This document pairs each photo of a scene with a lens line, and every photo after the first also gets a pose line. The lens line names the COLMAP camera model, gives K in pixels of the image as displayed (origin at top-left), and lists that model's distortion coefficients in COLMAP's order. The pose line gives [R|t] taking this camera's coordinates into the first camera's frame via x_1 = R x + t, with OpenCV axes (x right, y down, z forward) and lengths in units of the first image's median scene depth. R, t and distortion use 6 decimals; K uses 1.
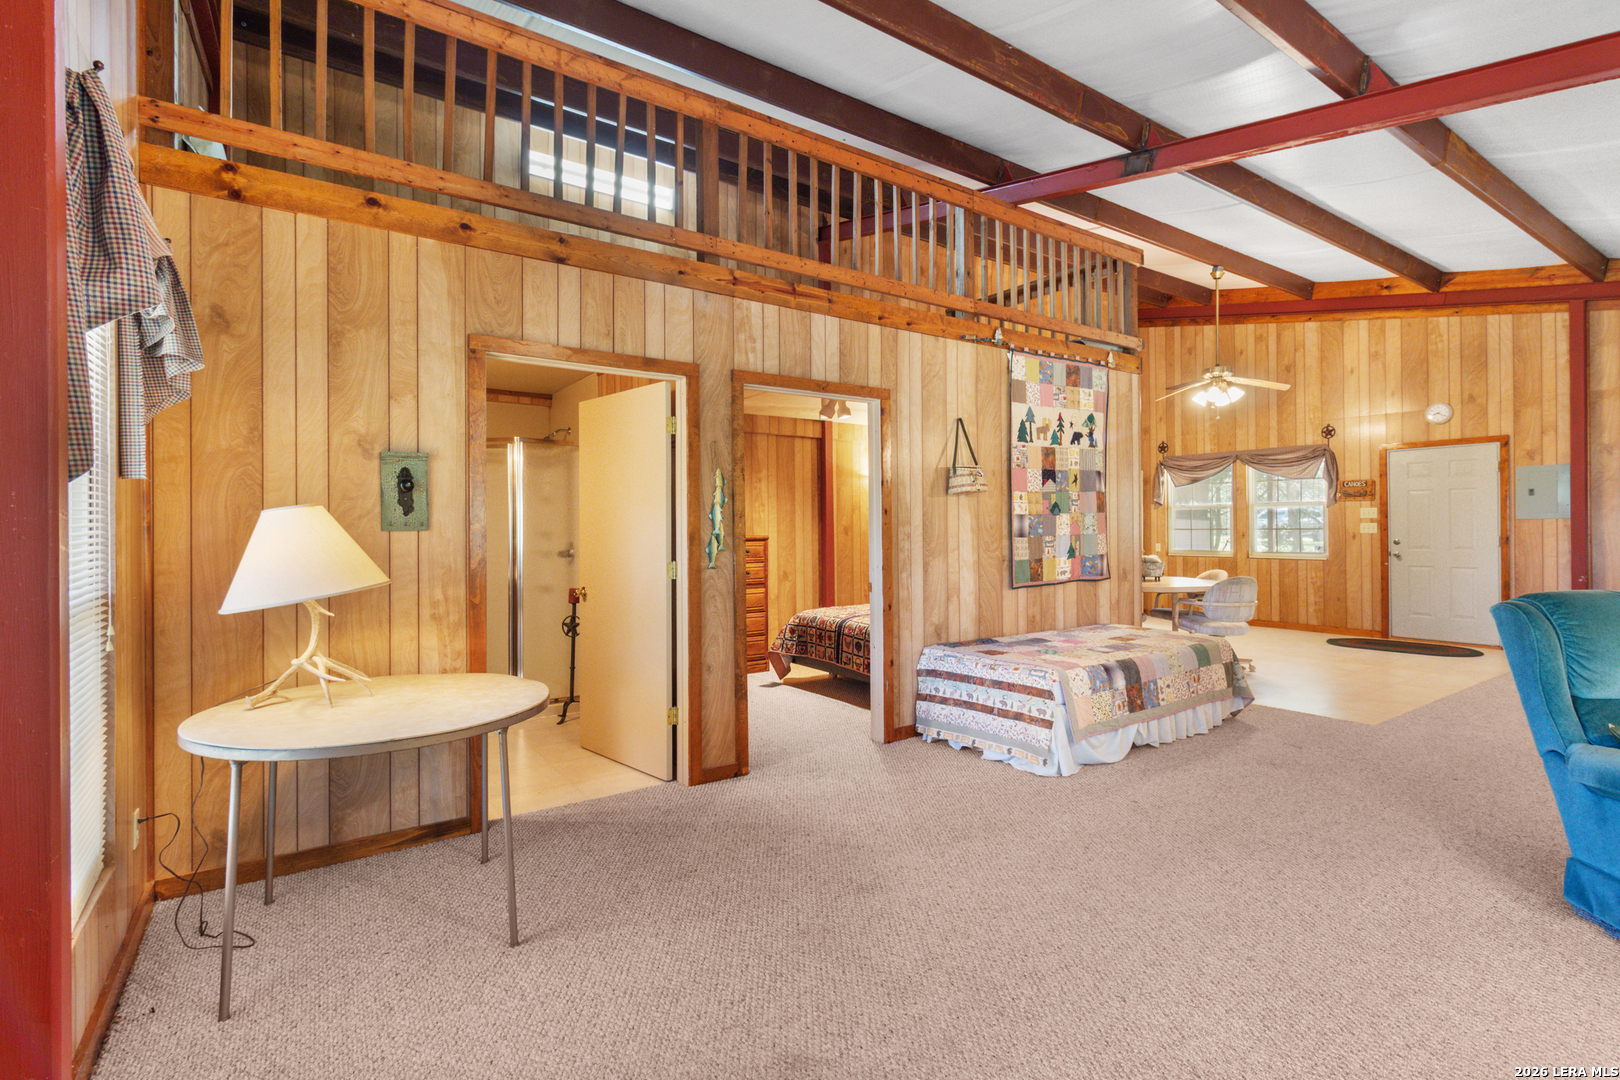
lens RADIAL K [[745.1, 0, 805.4], [0, 745.1, 526.6], [0, 0, 1]] dist [0.002199, 0.000966]
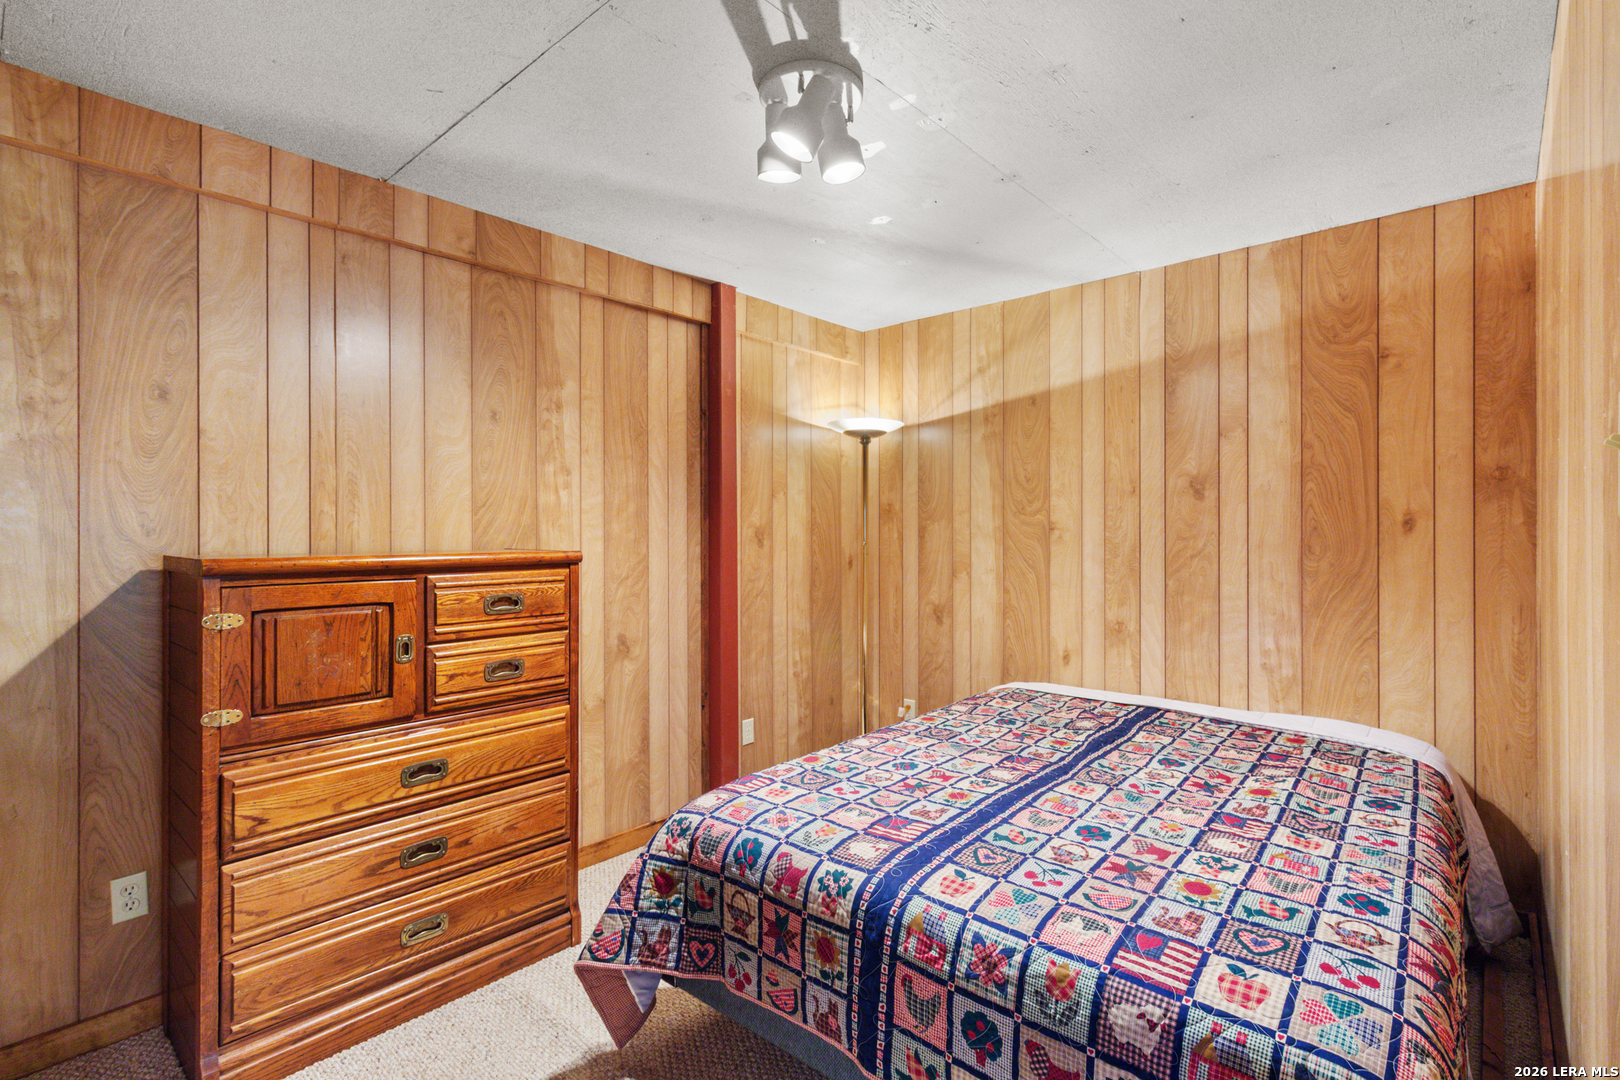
lens RADIAL K [[745.1, 0, 821.2], [0, 745.1, 531.2], [0, 0, 1]] dist [0.002199, 0.000966]
pose [[0.965722, 0.005801, 0.259513, -0.029258], [-0.005171, 0.999982, -0.003110, 0.003279], [-0.259527, 0.001662, 0.965734, 0.591186]]
